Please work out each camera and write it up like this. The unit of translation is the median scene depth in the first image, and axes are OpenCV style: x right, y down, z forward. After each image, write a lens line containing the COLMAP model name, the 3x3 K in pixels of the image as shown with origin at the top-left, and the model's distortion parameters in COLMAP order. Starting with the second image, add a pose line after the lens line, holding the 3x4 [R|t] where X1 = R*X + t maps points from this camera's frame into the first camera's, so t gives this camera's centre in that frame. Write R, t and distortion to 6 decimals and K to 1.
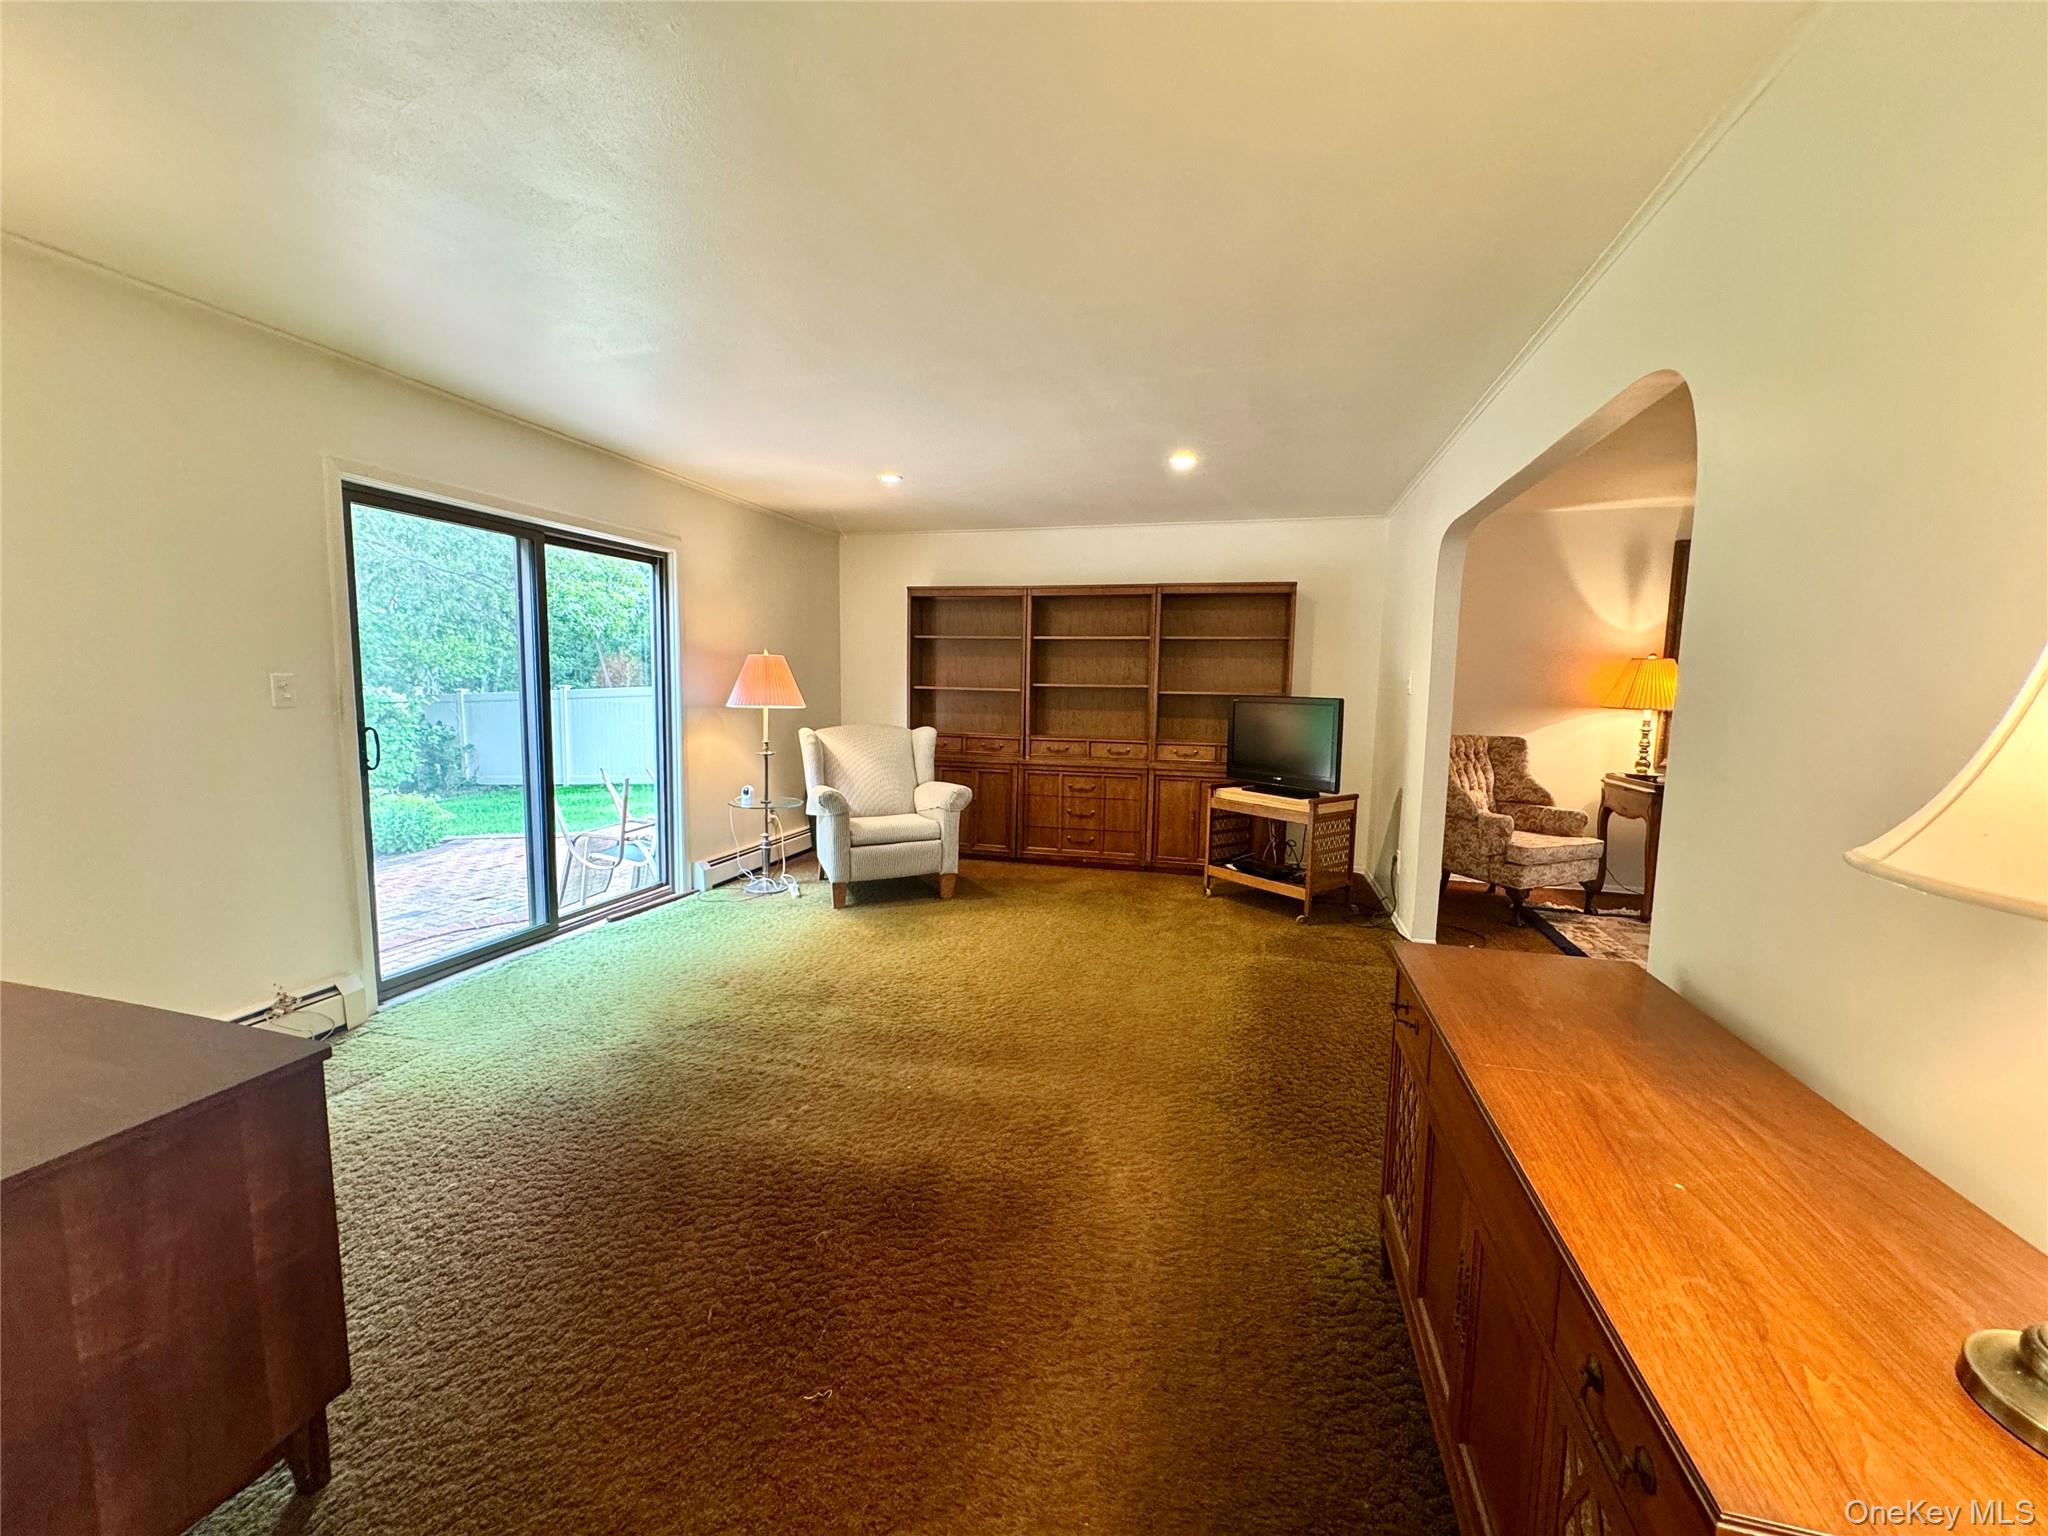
lens RADIAL K [[817.7, 0, 1014.4], [0, 817.7, 768.5], [0, 0, 1]] dist [-0.003629, -0.000166]
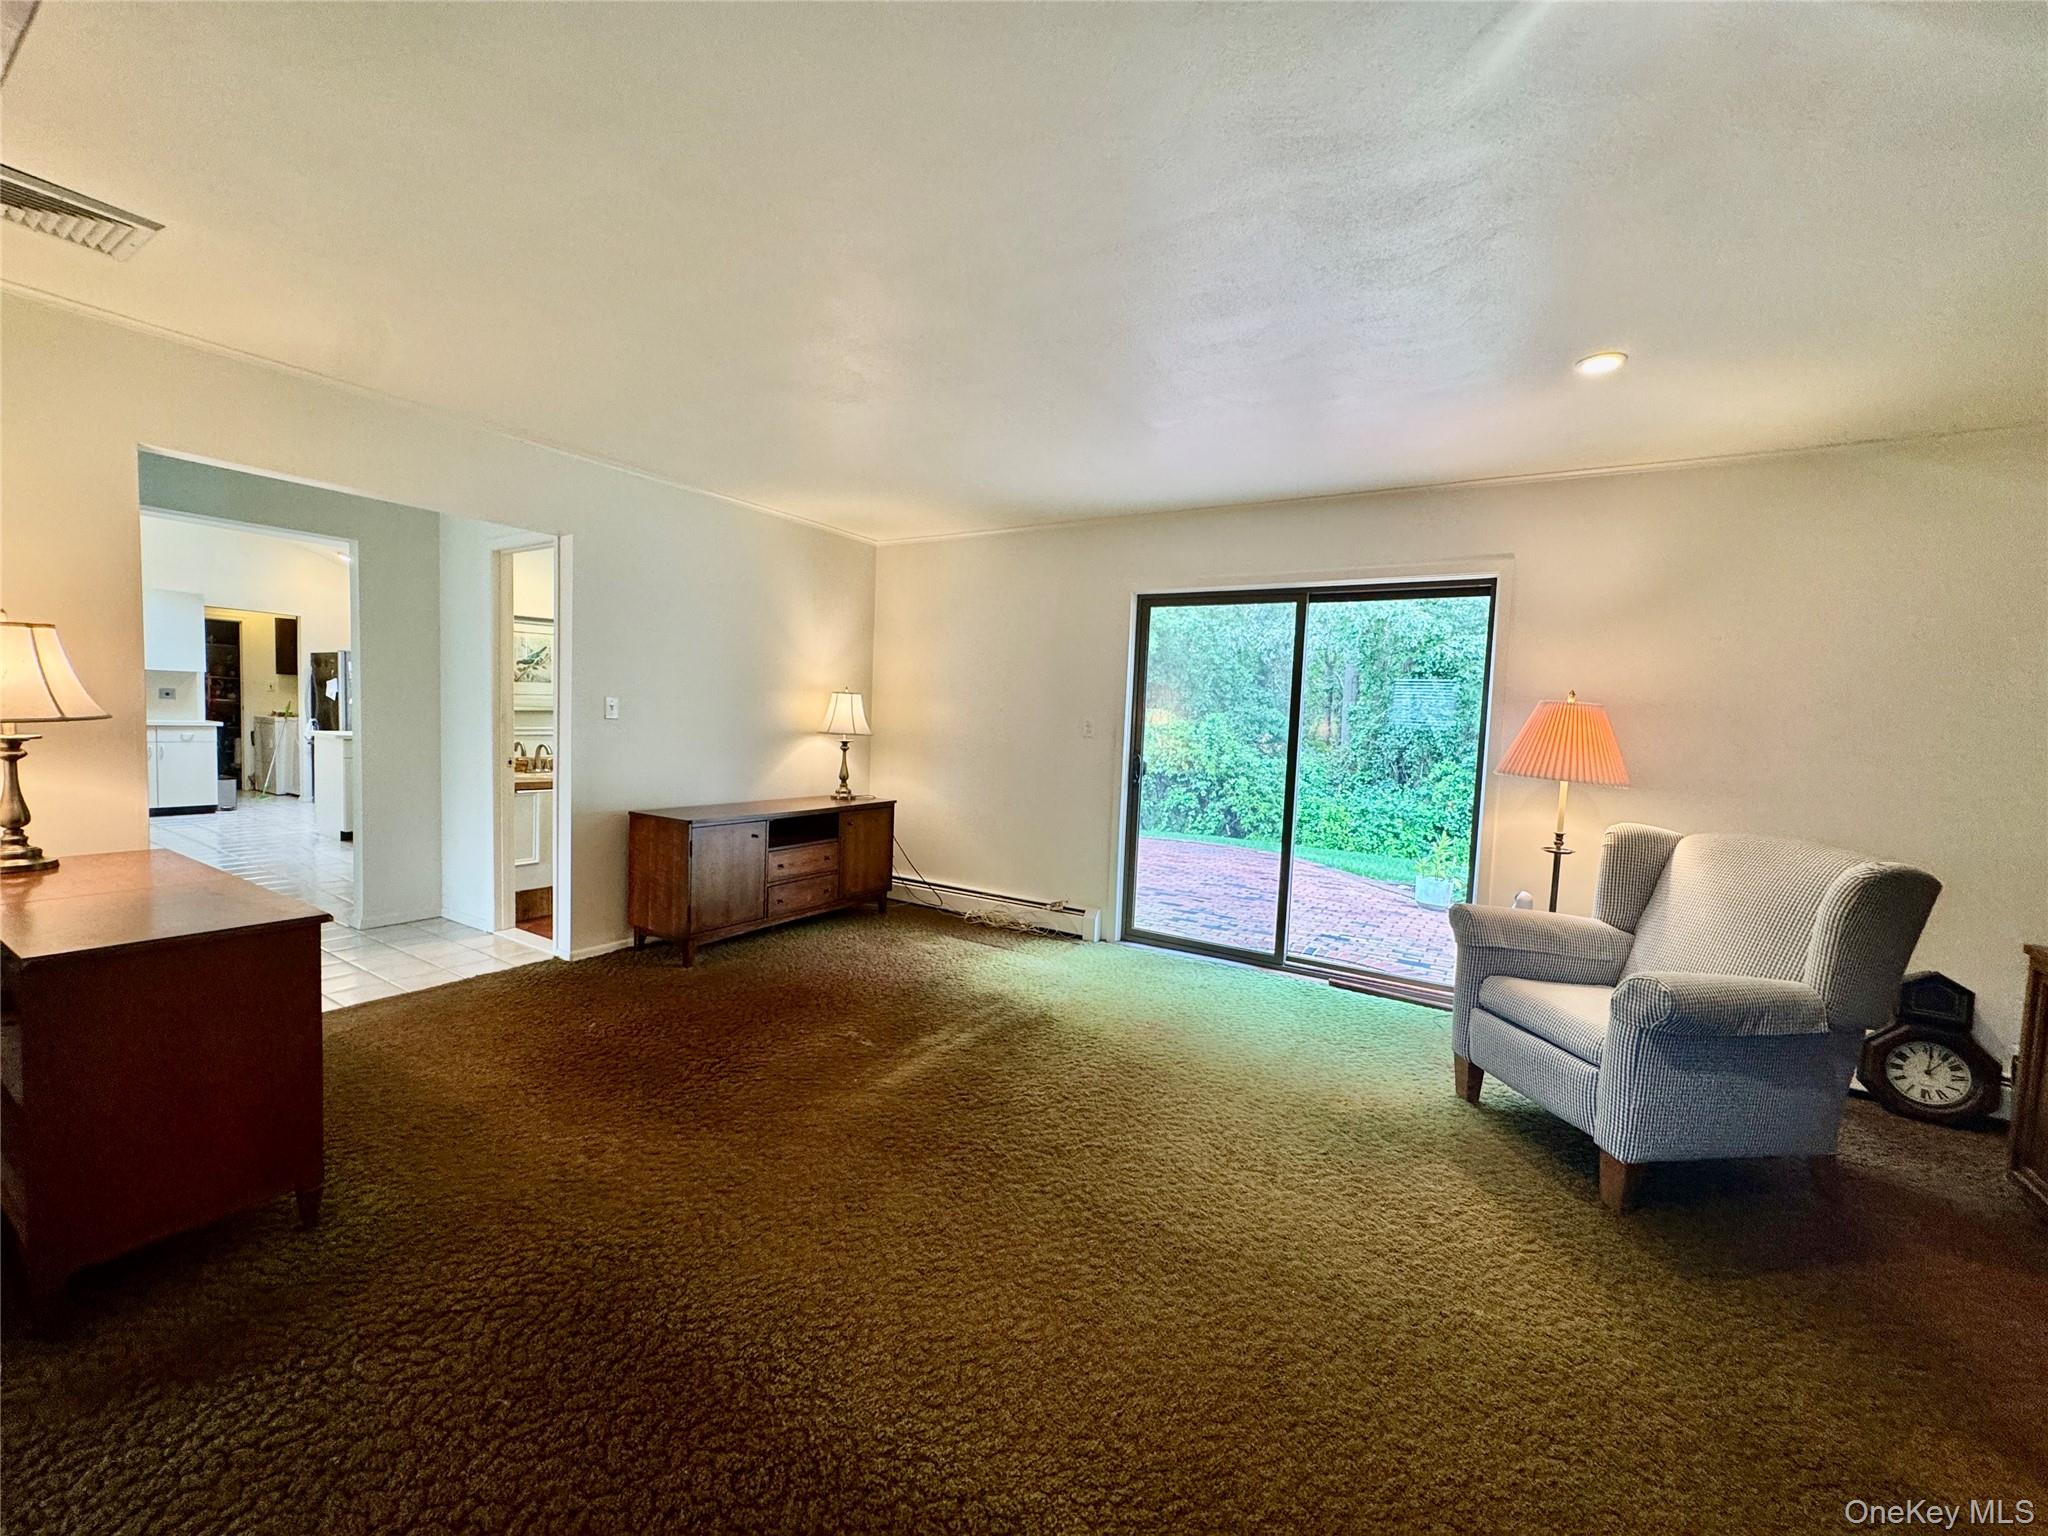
lens RADIAL K [[817.7, 0, 1019.7], [0, 817.7, 764.3], [0, 0, 1]] dist [-0.003629, -0.000166]
pose [[-0.280226, 0.032471, -0.959385, 0.573923], [-0.149142, 0.985819, 0.076929, -0.094876], [0.948277, 0.164642, -0.271409, 0.981426]]
